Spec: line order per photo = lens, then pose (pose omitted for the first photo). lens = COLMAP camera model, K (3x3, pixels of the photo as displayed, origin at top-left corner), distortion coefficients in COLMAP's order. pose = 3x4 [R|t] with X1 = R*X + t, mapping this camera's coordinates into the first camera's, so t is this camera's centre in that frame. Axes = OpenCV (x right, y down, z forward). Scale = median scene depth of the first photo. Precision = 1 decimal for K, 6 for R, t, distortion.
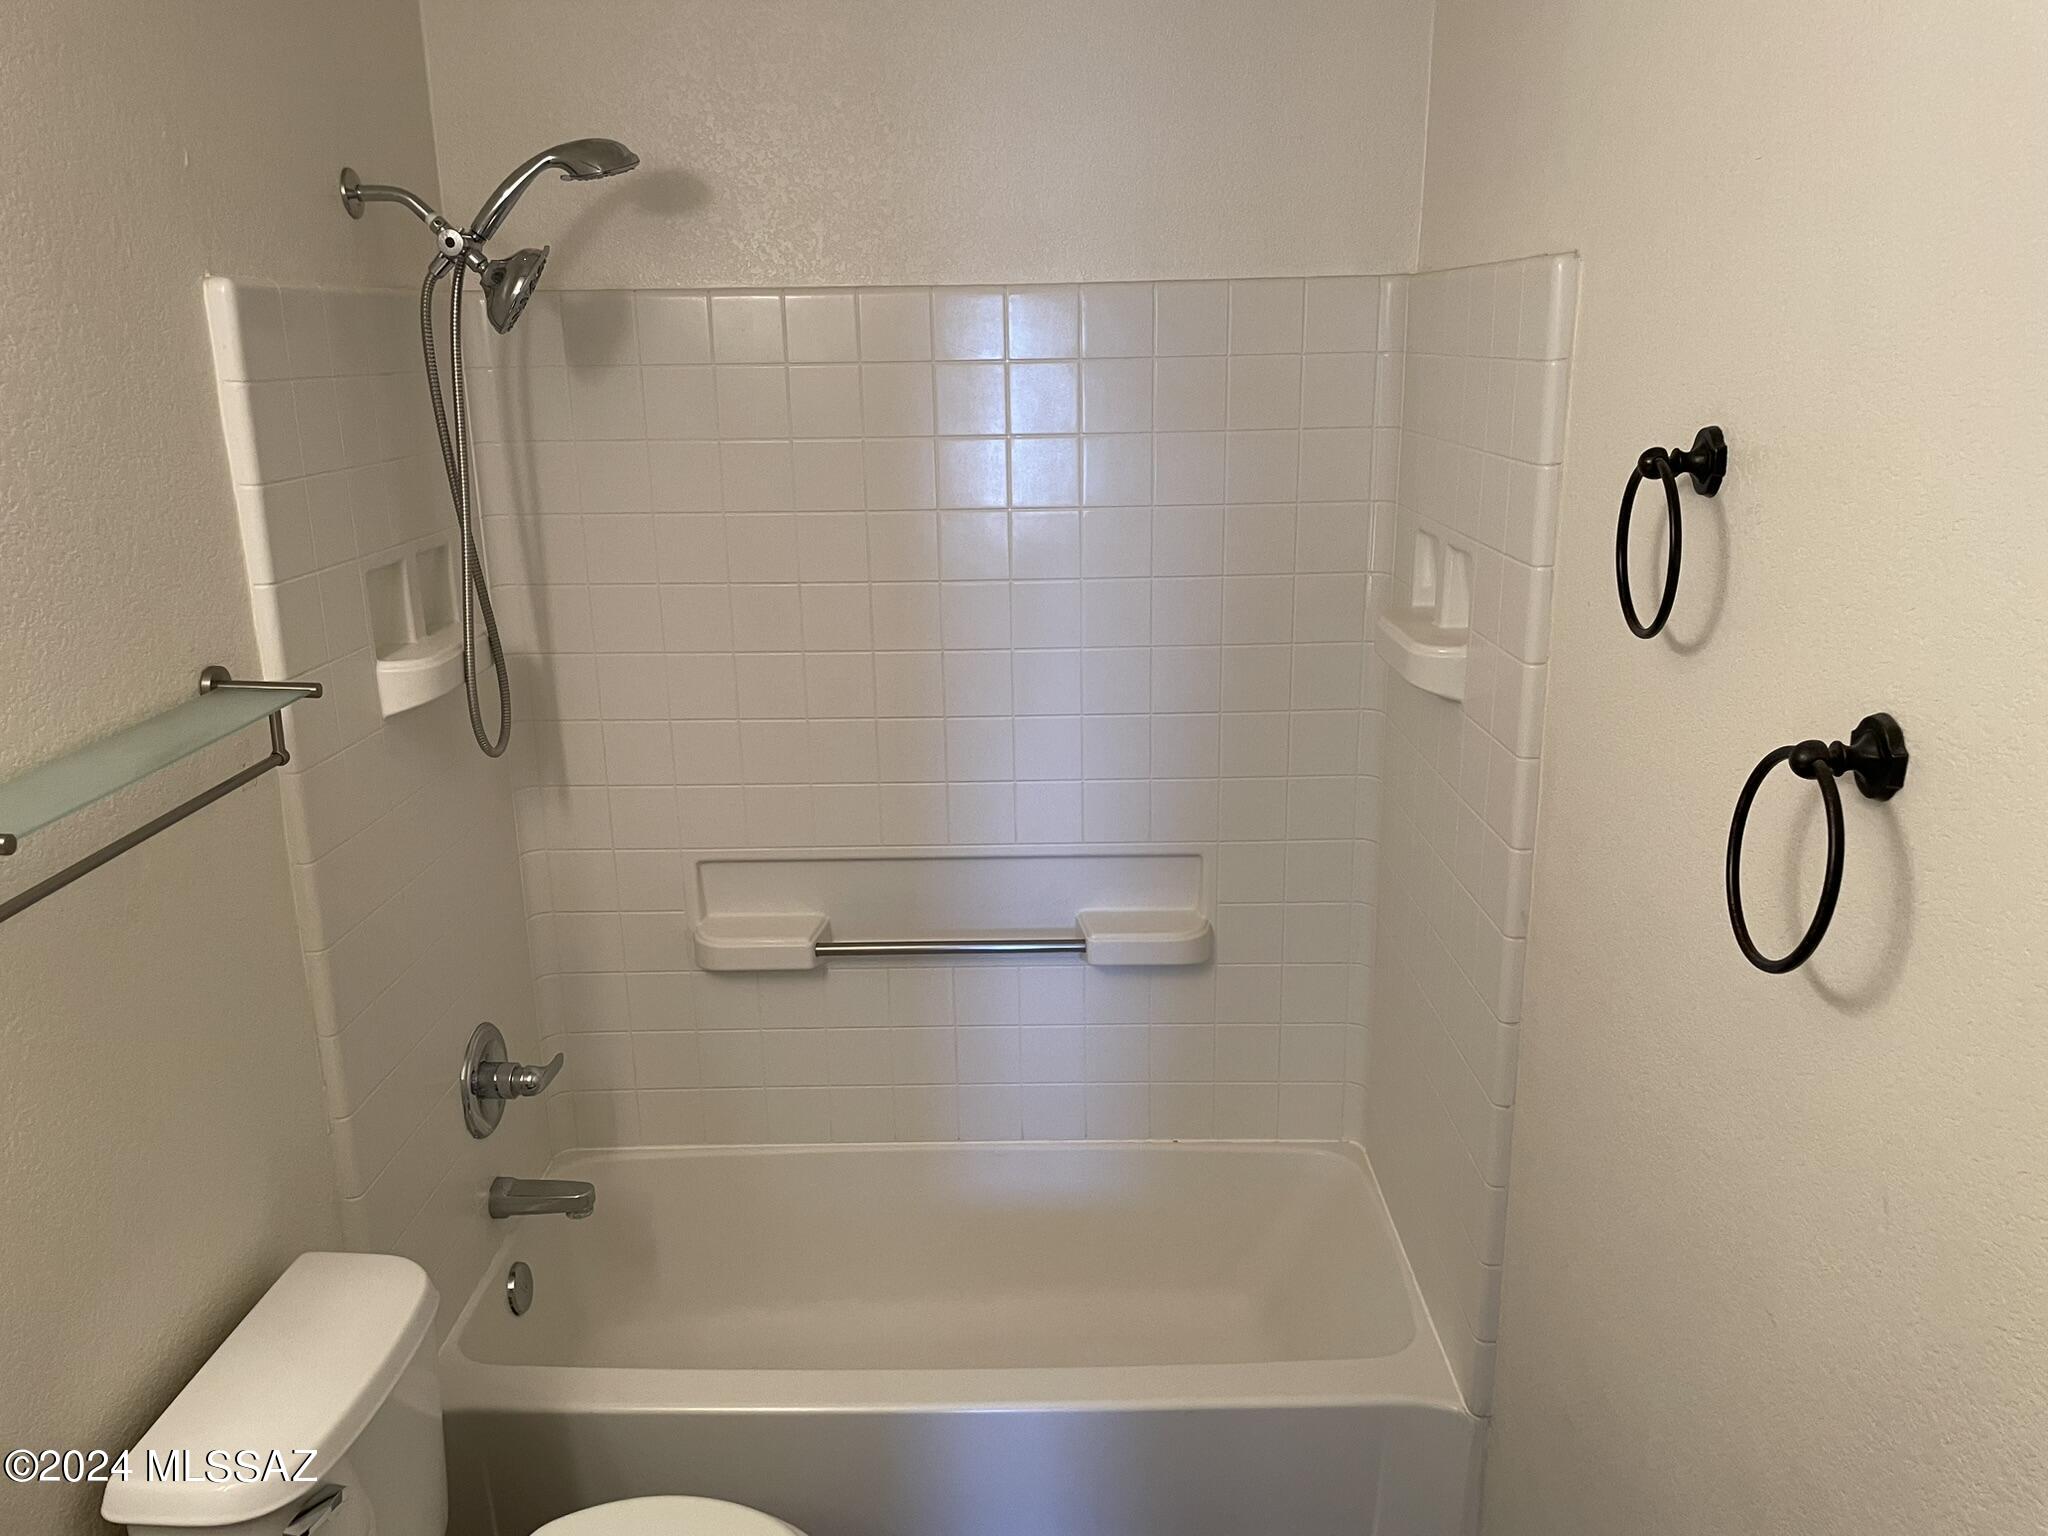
lens RADIAL K [[1557.5, 0, 1018.7], [0, 1557.5, 766.0], [0, 0, 1]] dist [0.089792, -0.112935]
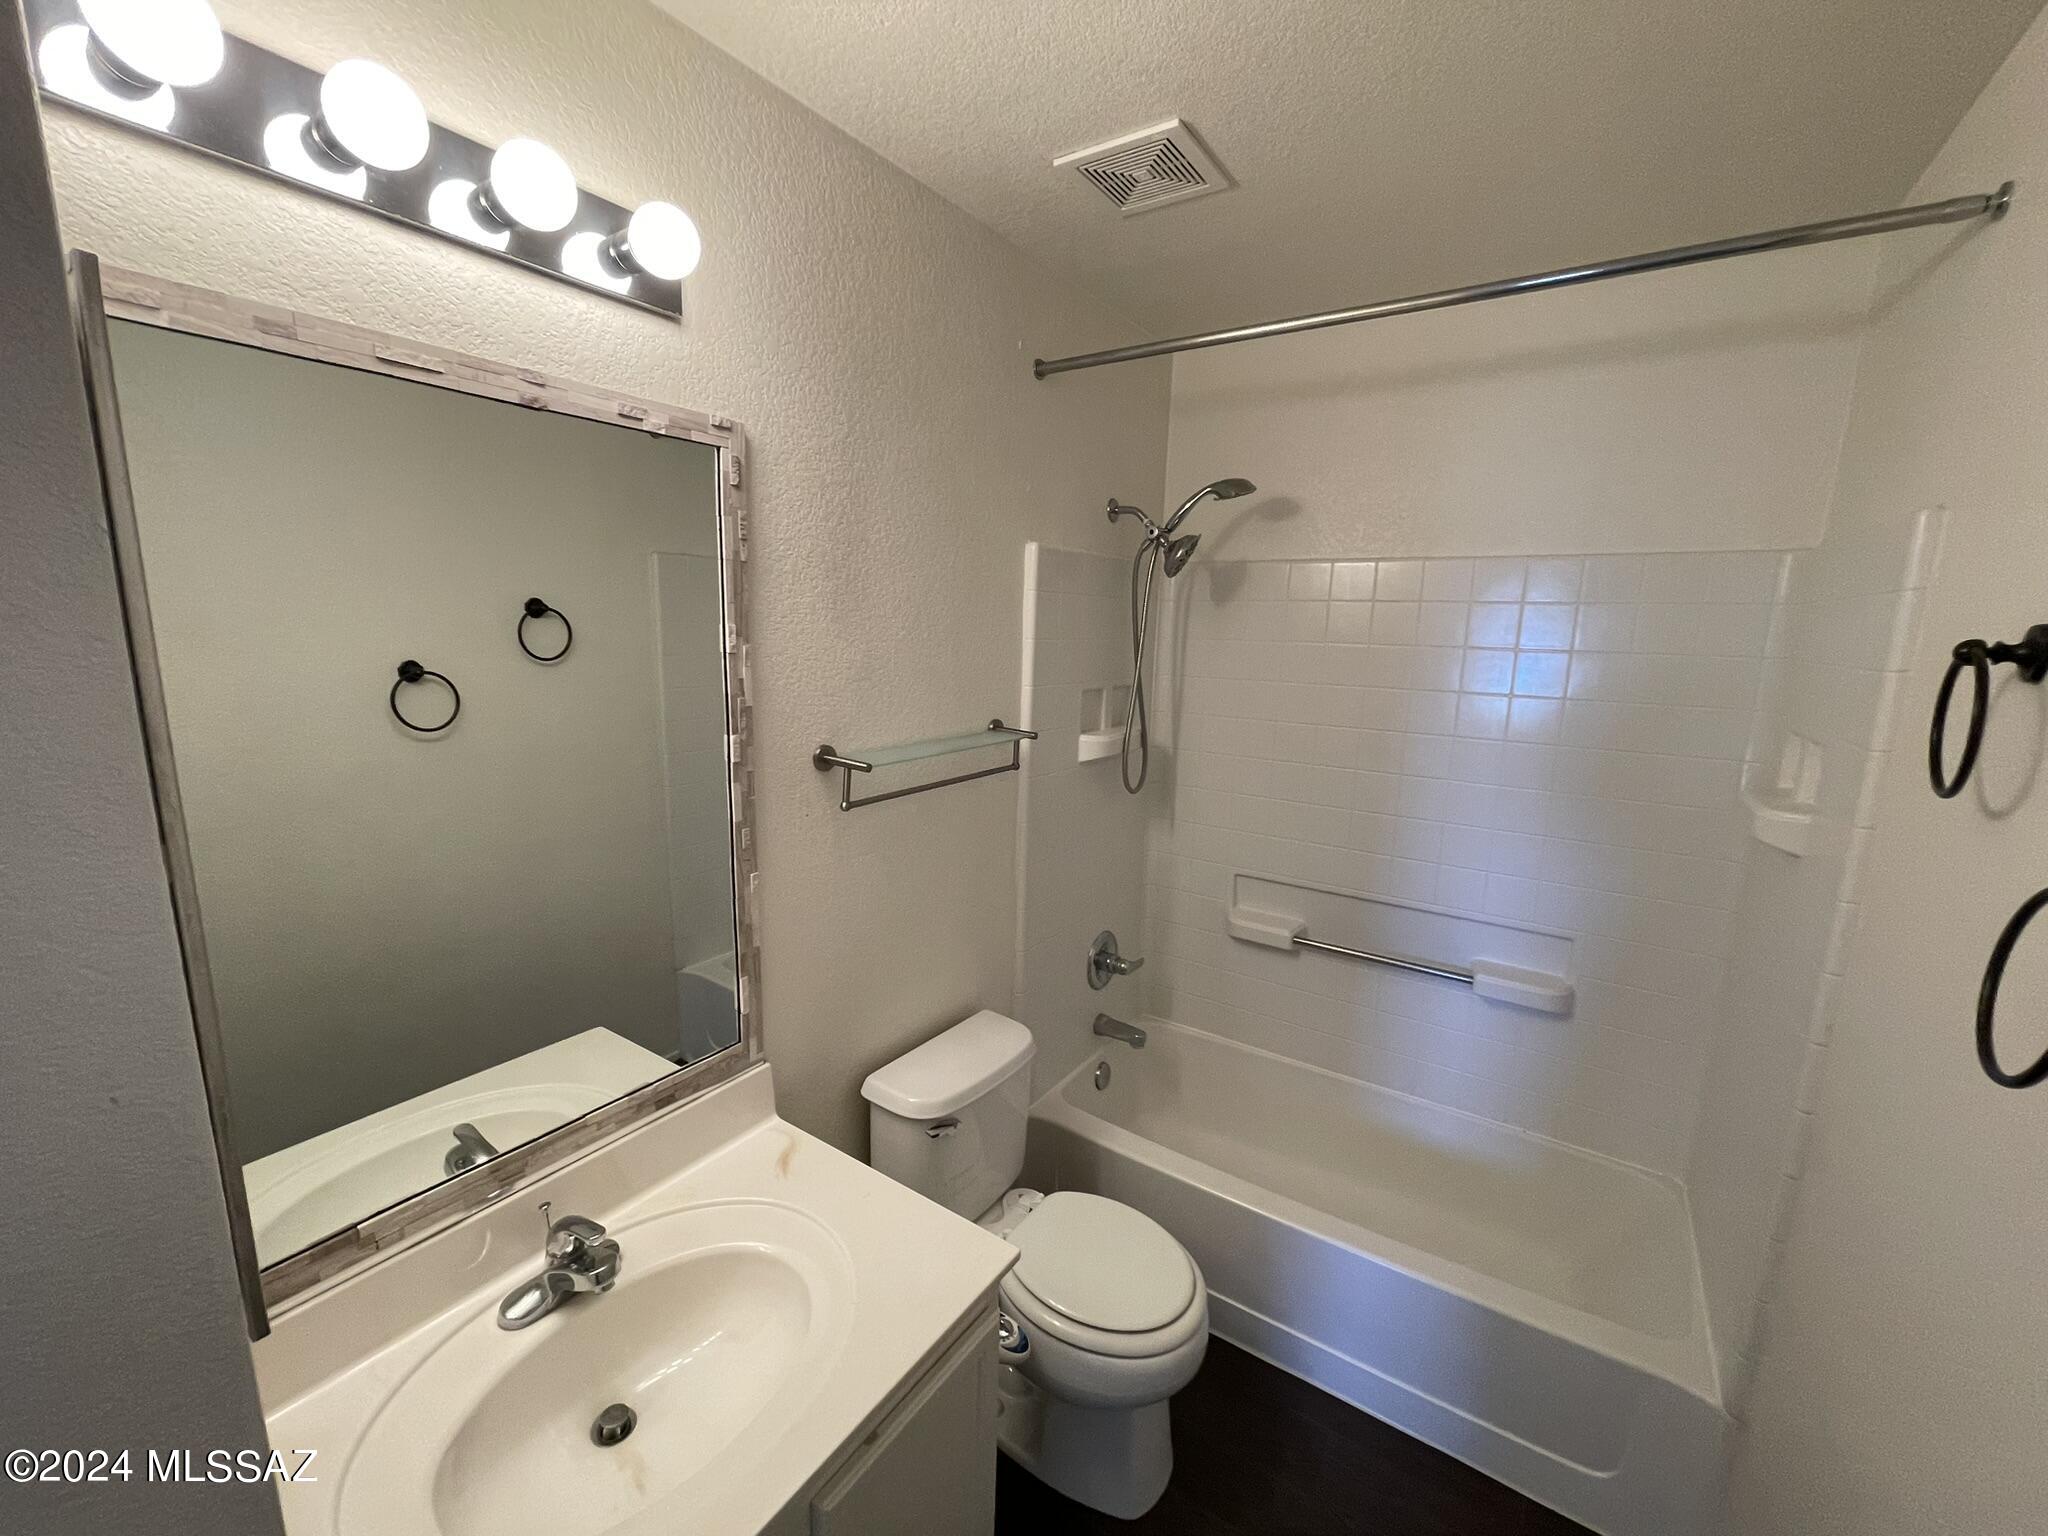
lens RADIAL K [[831.7, 0, 1020.1], [0, 831.7, 770.8], [0, 0, 1]] dist [0.002117, -0.000464]
pose [[0.833654, 0.135047, -0.535521, 0.088652], [-0.184858, 0.981945, -0.040146, 0.031267], [0.520430, 0.132463, 0.843567, 0.061514]]
